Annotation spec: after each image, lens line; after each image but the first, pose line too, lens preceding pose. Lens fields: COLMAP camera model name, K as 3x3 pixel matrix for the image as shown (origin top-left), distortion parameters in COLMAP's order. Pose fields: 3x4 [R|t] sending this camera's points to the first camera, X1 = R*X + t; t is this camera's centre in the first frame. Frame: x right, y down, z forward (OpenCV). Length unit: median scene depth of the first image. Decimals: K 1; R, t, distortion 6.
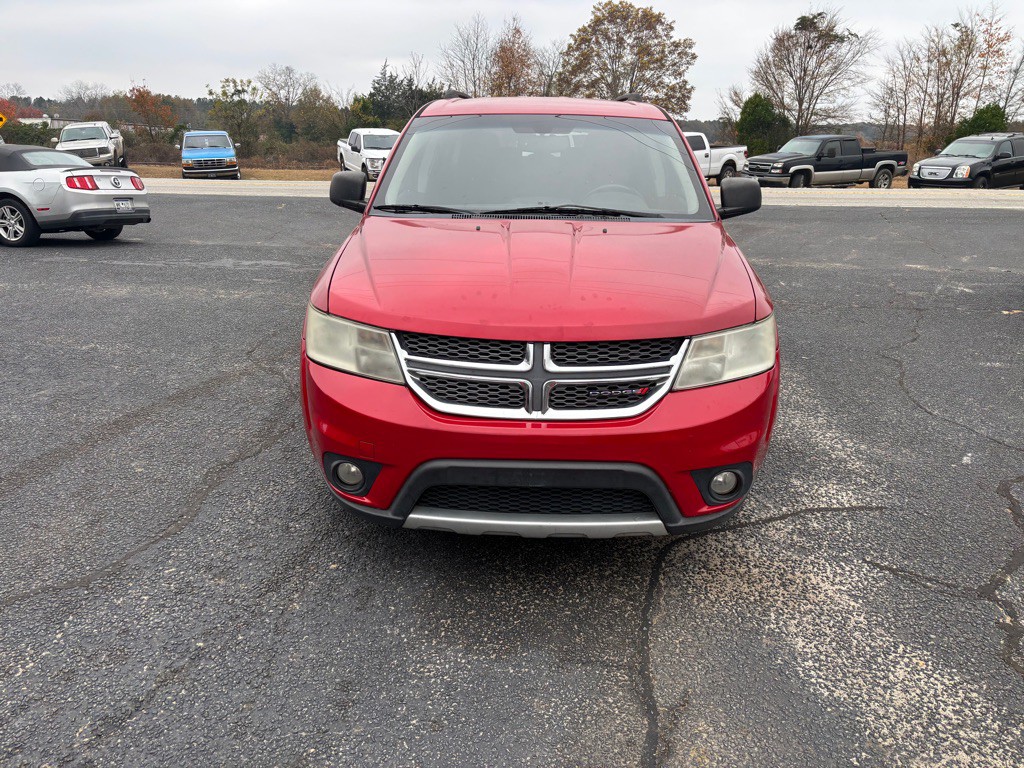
lens RADIAL K [[814.4, 0, 512.0], [0, 814.4, 384.0], [0, 0, 1]] dist [0.079142, -0.081373]
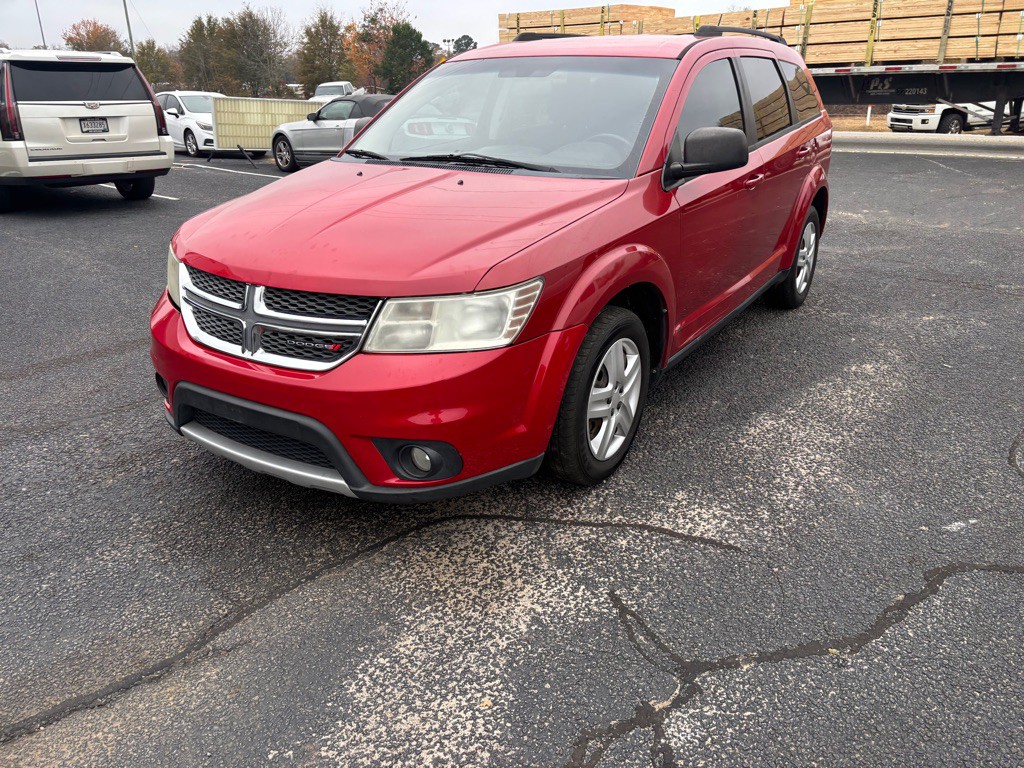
lens RADIAL K [[814.4, 0, 512.0], [0, 814.4, 384.0], [0, 0, 1]] dist [0.079142, -0.081373]
pose [[0.845679, 0.168371, -0.506436, 0.846318], [-0.137555, 0.985635, 0.097989, -0.073120], [0.515660, -0.013204, 0.856692, 0.272721]]
